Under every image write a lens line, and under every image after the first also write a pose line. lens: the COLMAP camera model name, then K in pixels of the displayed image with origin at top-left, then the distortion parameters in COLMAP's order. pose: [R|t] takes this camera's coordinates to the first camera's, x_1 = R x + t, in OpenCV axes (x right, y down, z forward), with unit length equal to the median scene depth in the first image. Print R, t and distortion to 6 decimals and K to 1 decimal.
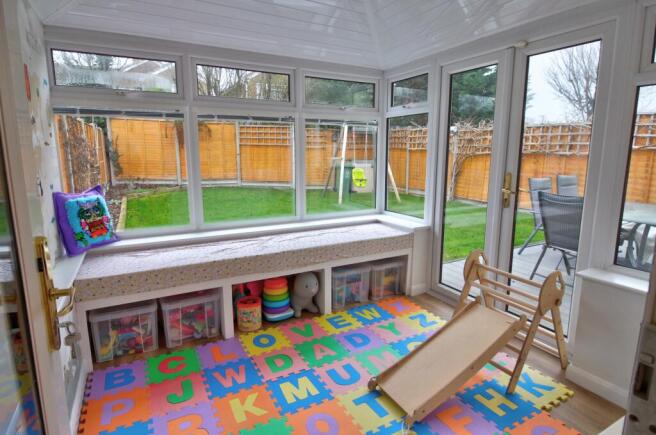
lens RADIAL K [[358.4, 0, 330.2], [0, 358.4, 212.5], [0, 0, 1]] dist [-0.001505, -0.005686]
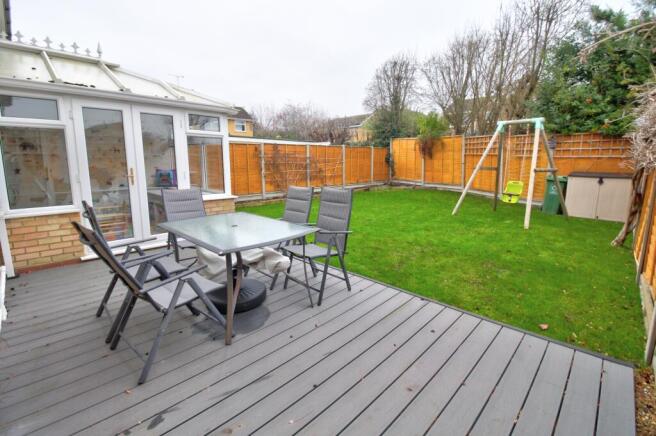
lens RADIAL K [[305.1, 0, 328.2], [0, 305.1, 211.3], [0, 0, 1]] dist [-0.011021, -0.005816]
pose [[0.297309, 0.153091, -0.942428, 0.585793], [-0.163542, 0.980639, 0.107706, -0.055395], [0.940671, 0.122104, 0.316590, 0.359727]]
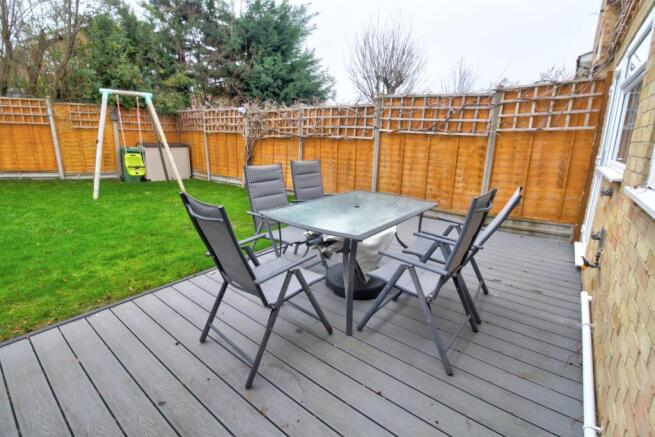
lens RADIAL K [[304.7, 0, 327.2], [0, 304.7, 212.2], [0, 0, 1]] dist [-0.011021, -0.005816]
pose [[0.917333, -0.075951, 0.390810, 0.195816], [0.049324, 0.995753, 0.077741, -0.017626], [-0.395054, -0.052038, 0.917183, 0.156286]]
